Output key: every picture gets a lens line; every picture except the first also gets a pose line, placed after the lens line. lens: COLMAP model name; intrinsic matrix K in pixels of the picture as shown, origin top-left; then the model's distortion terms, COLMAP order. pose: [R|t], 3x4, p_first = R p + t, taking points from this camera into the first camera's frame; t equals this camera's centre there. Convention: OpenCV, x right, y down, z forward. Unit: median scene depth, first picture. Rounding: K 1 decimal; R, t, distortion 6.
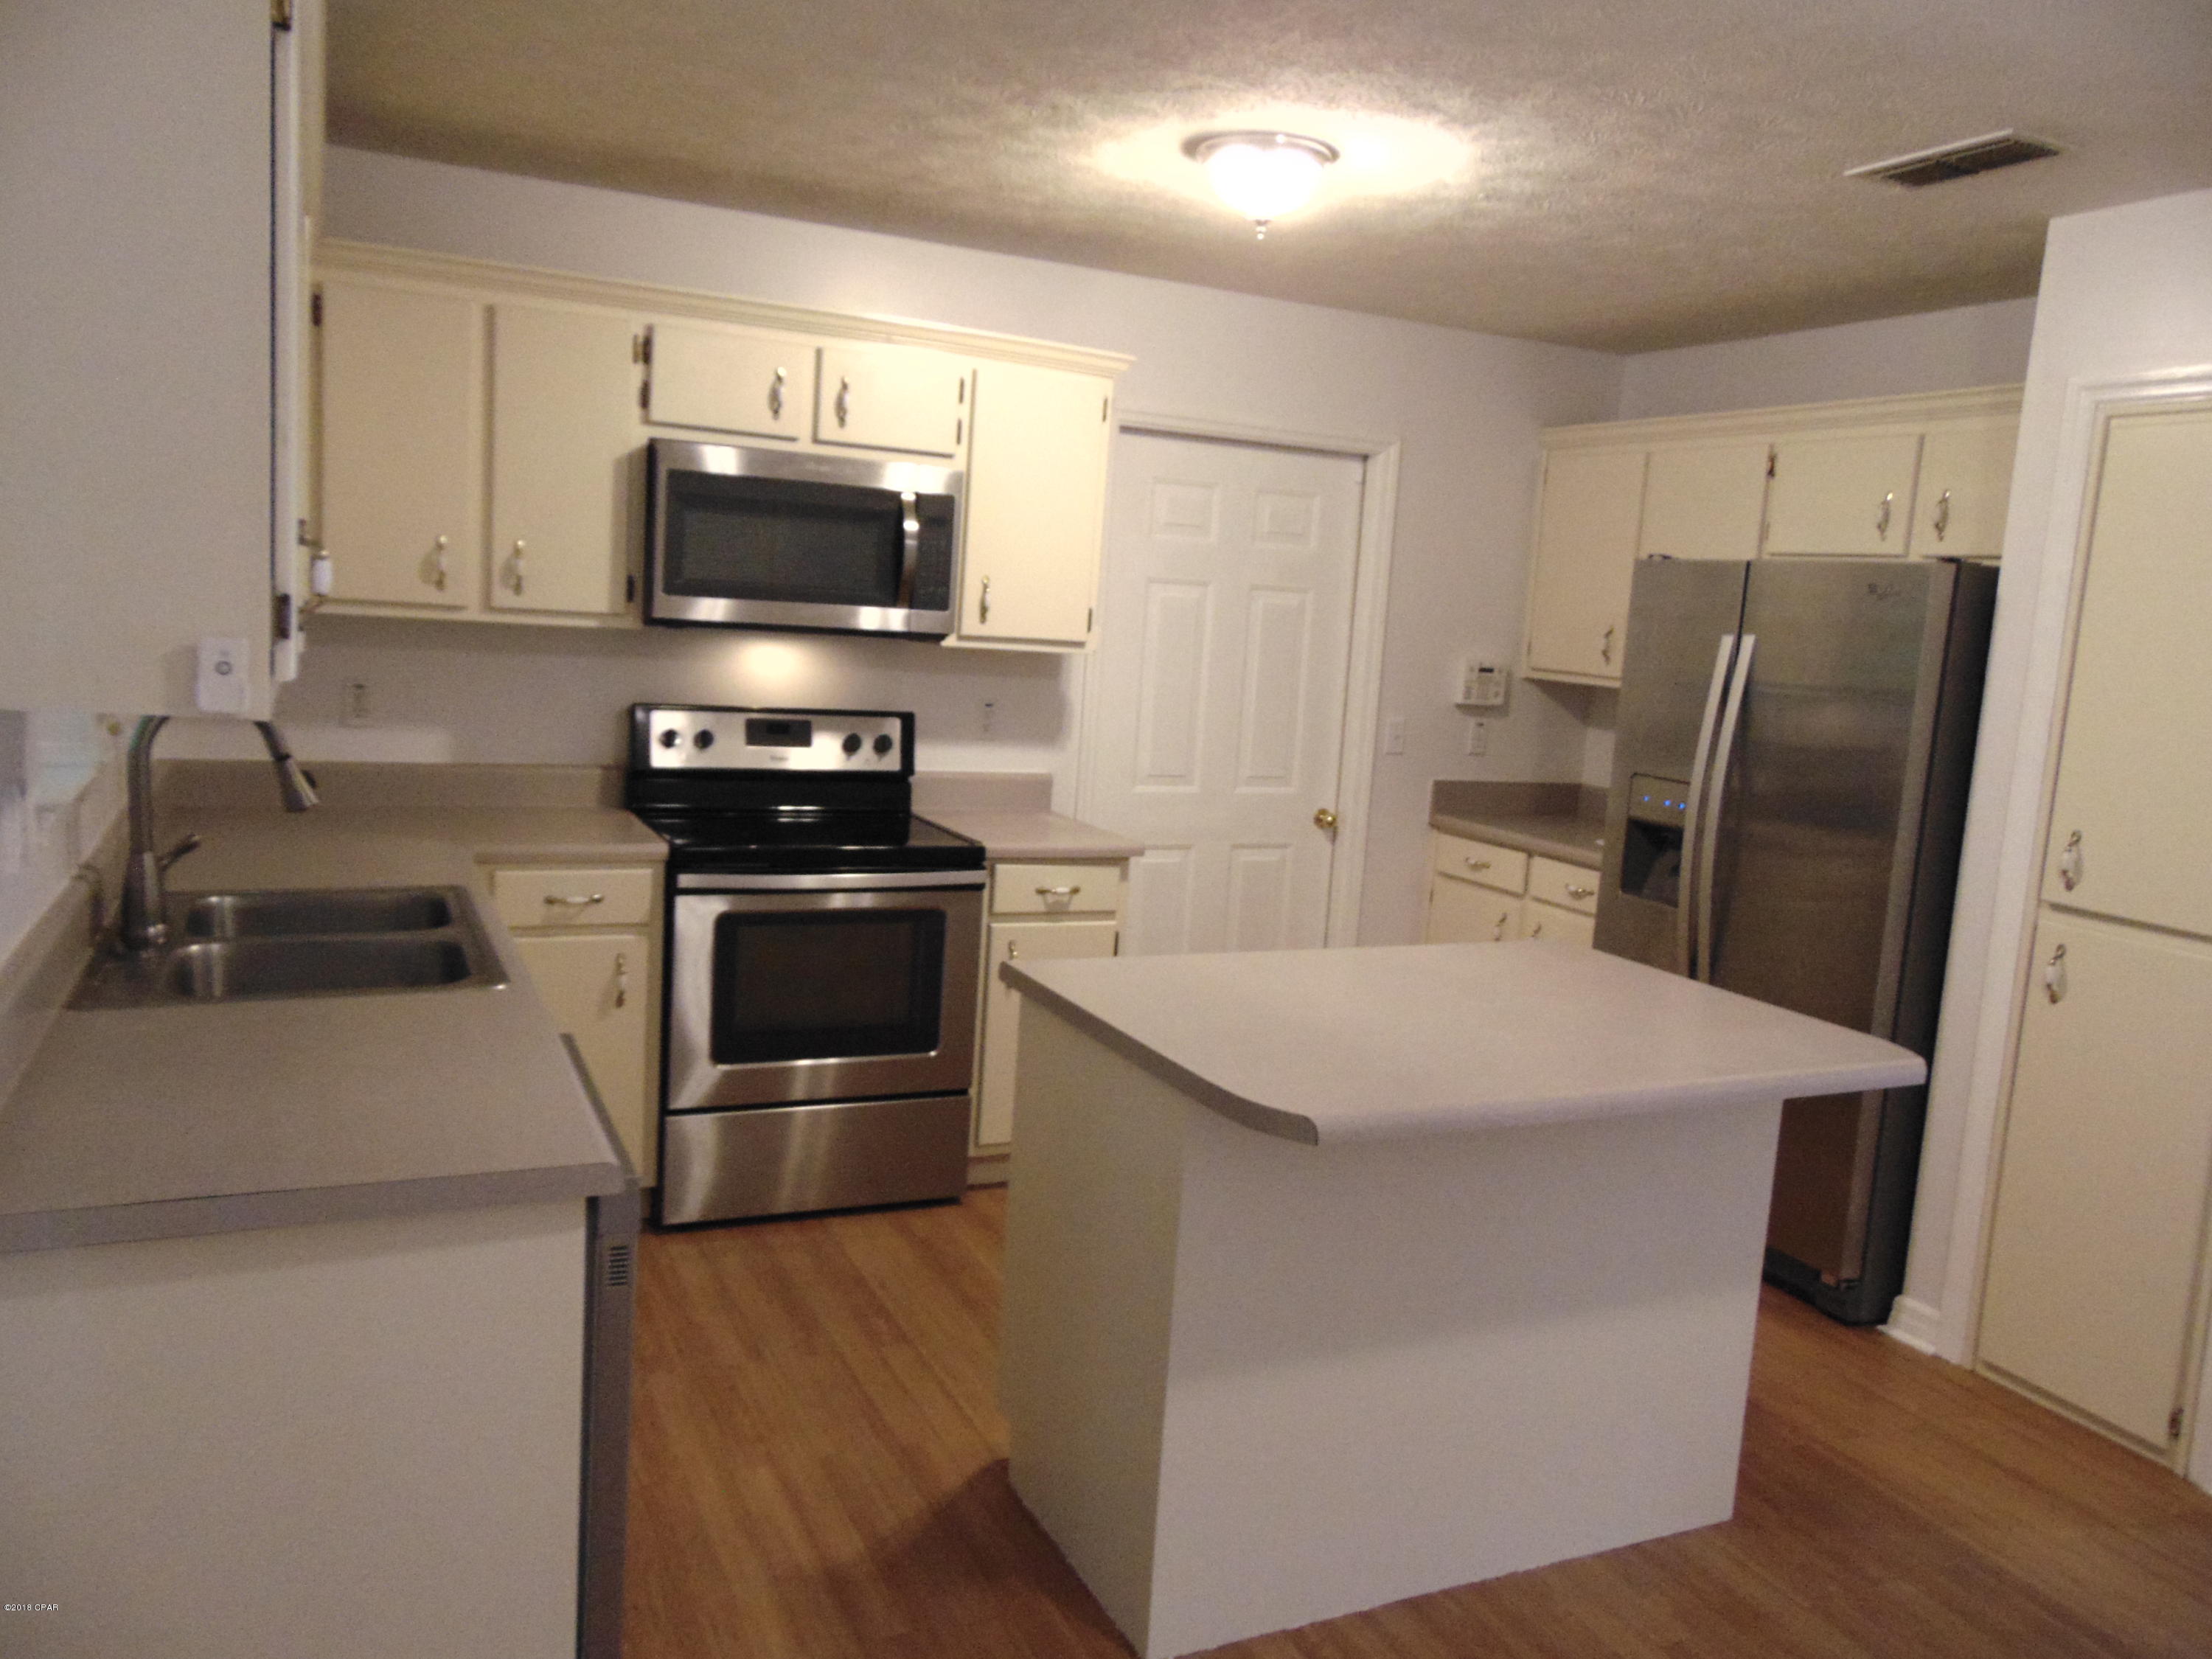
lens RADIAL K [[1666.4, 0, 1096.1], [0, 1666.4, 825.2], [0, 0, 1]] dist [-0.029875, 0.068376]
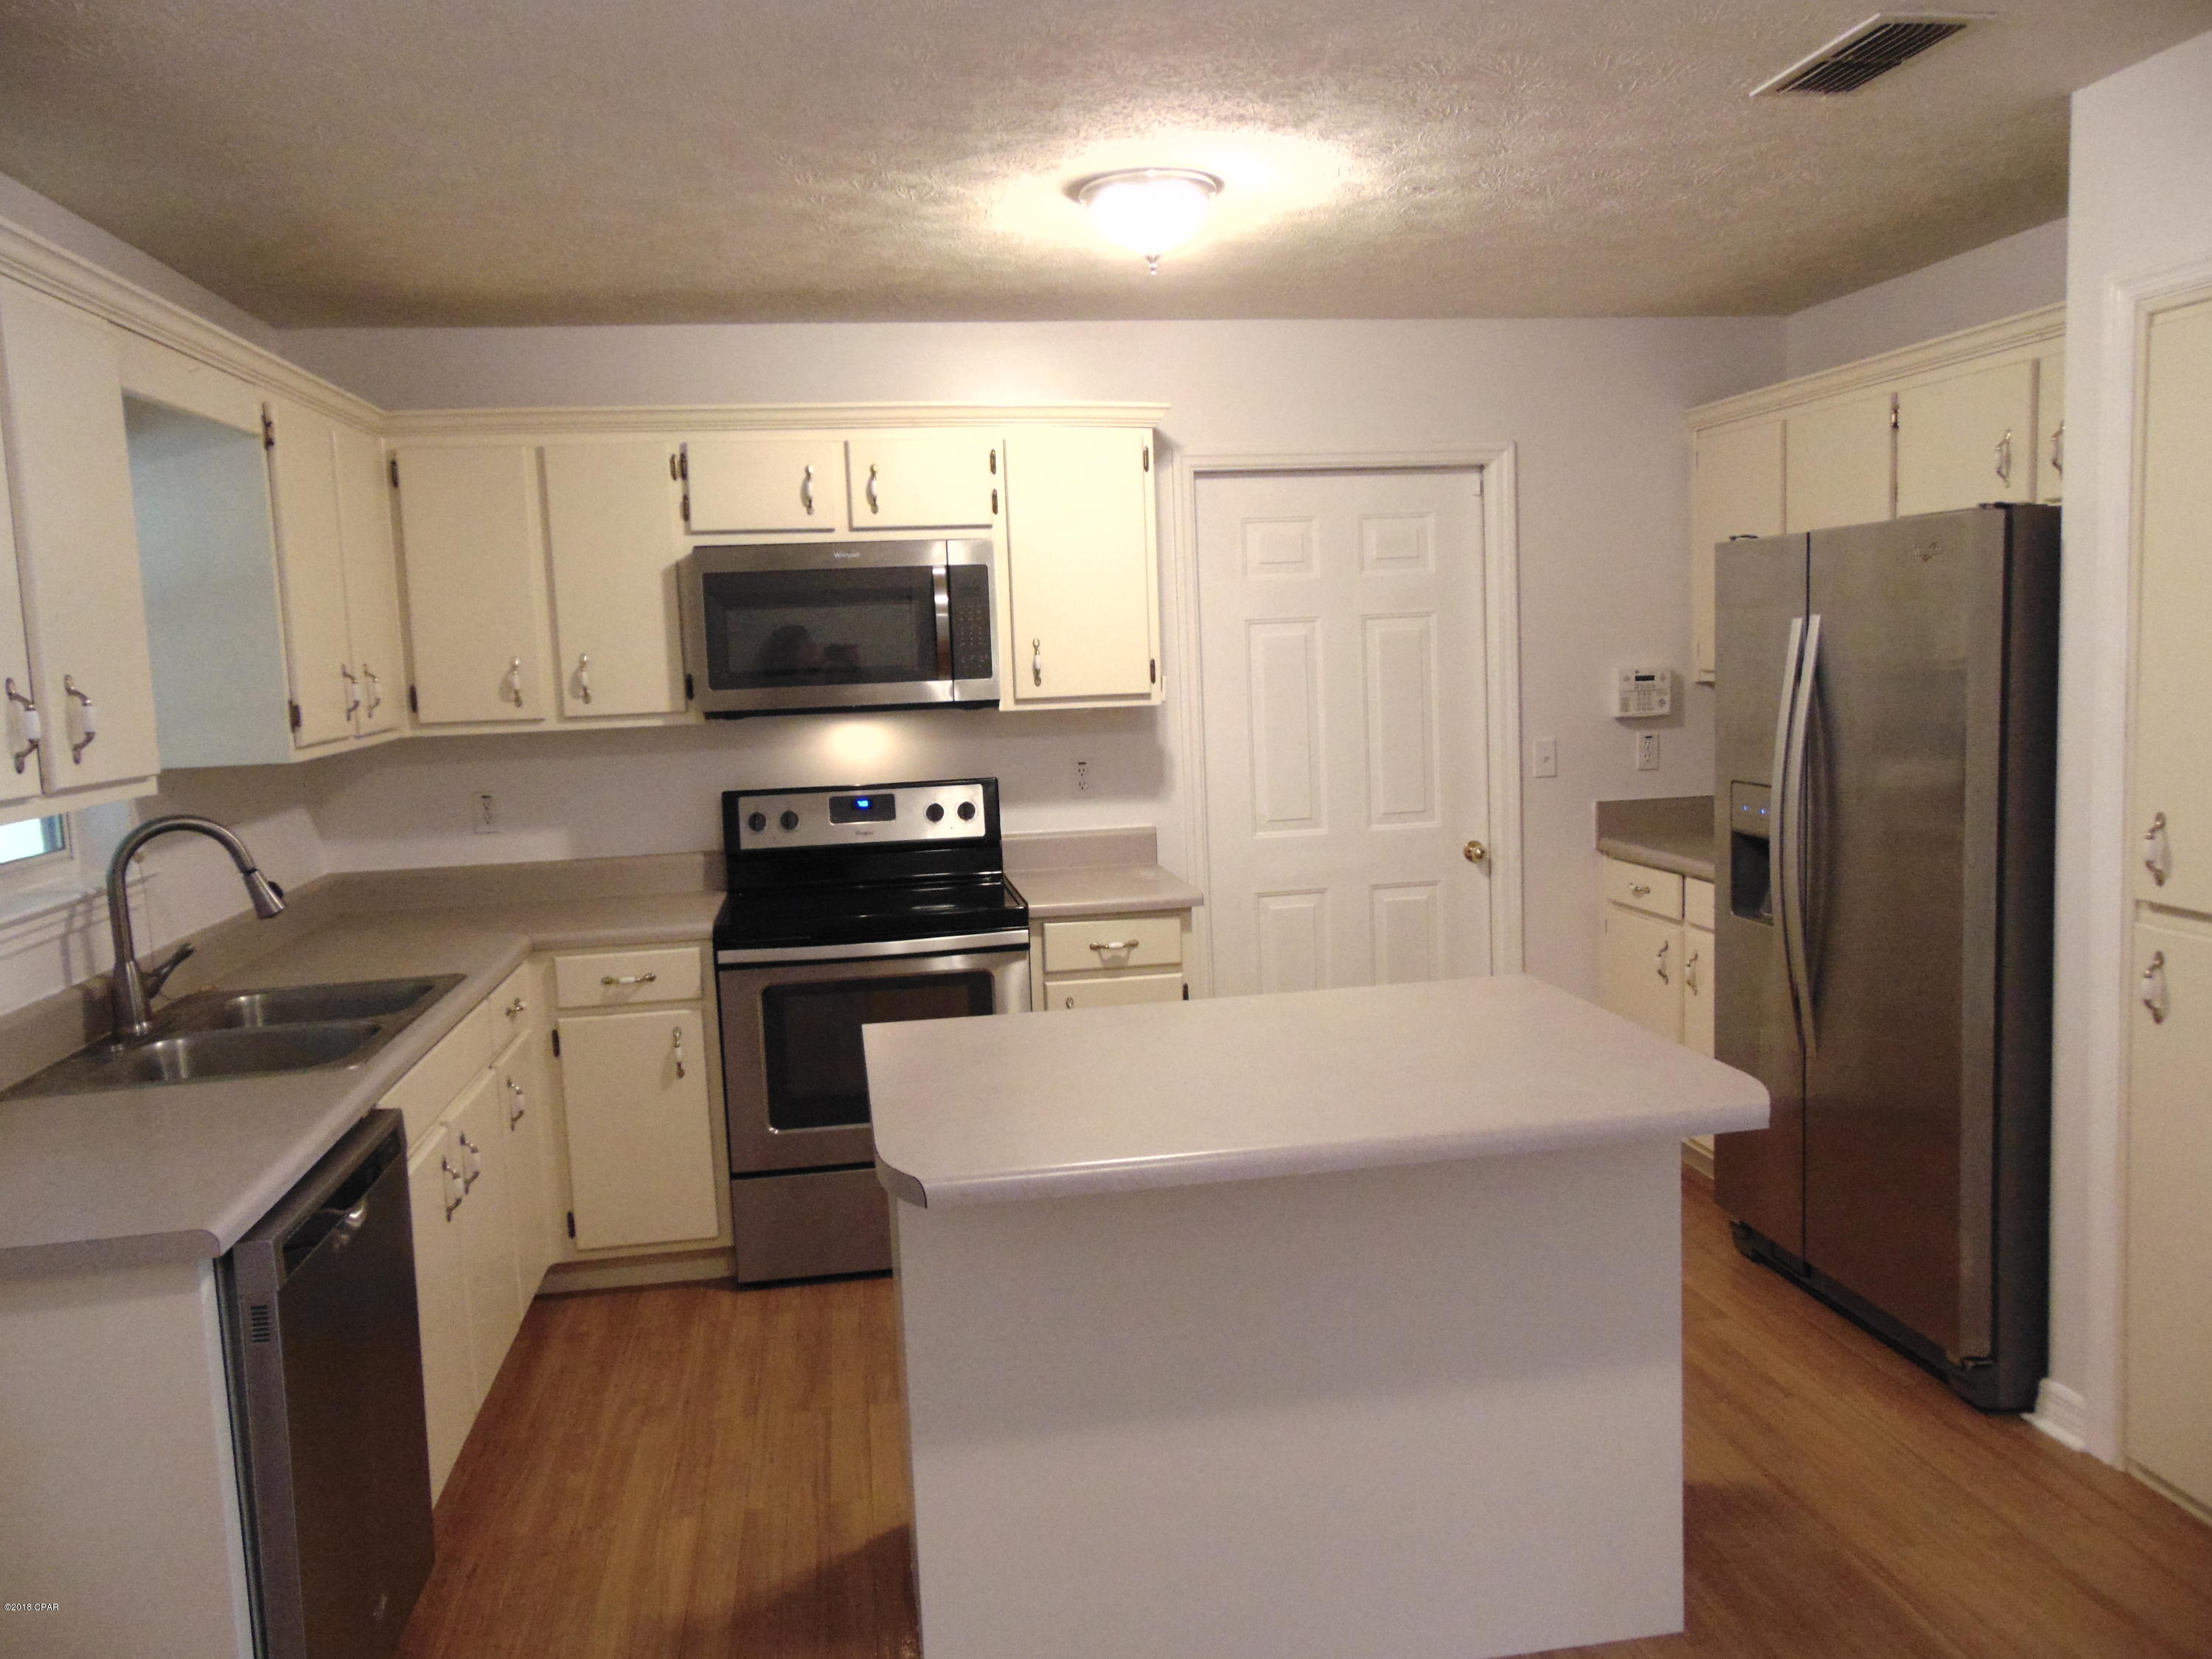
lens RADIAL K [[1666.4, 0, 1106.7], [0, 1666.4, 823.5], [0, 0, 1]] dist [-0.029875, 0.068376]
pose [[0.954254, -0.073785, -0.289749, 0.275359], [0.064658, 0.997066, -0.040961, 0.007148], [0.291921, 0.020353, 0.956226, 0.048335]]
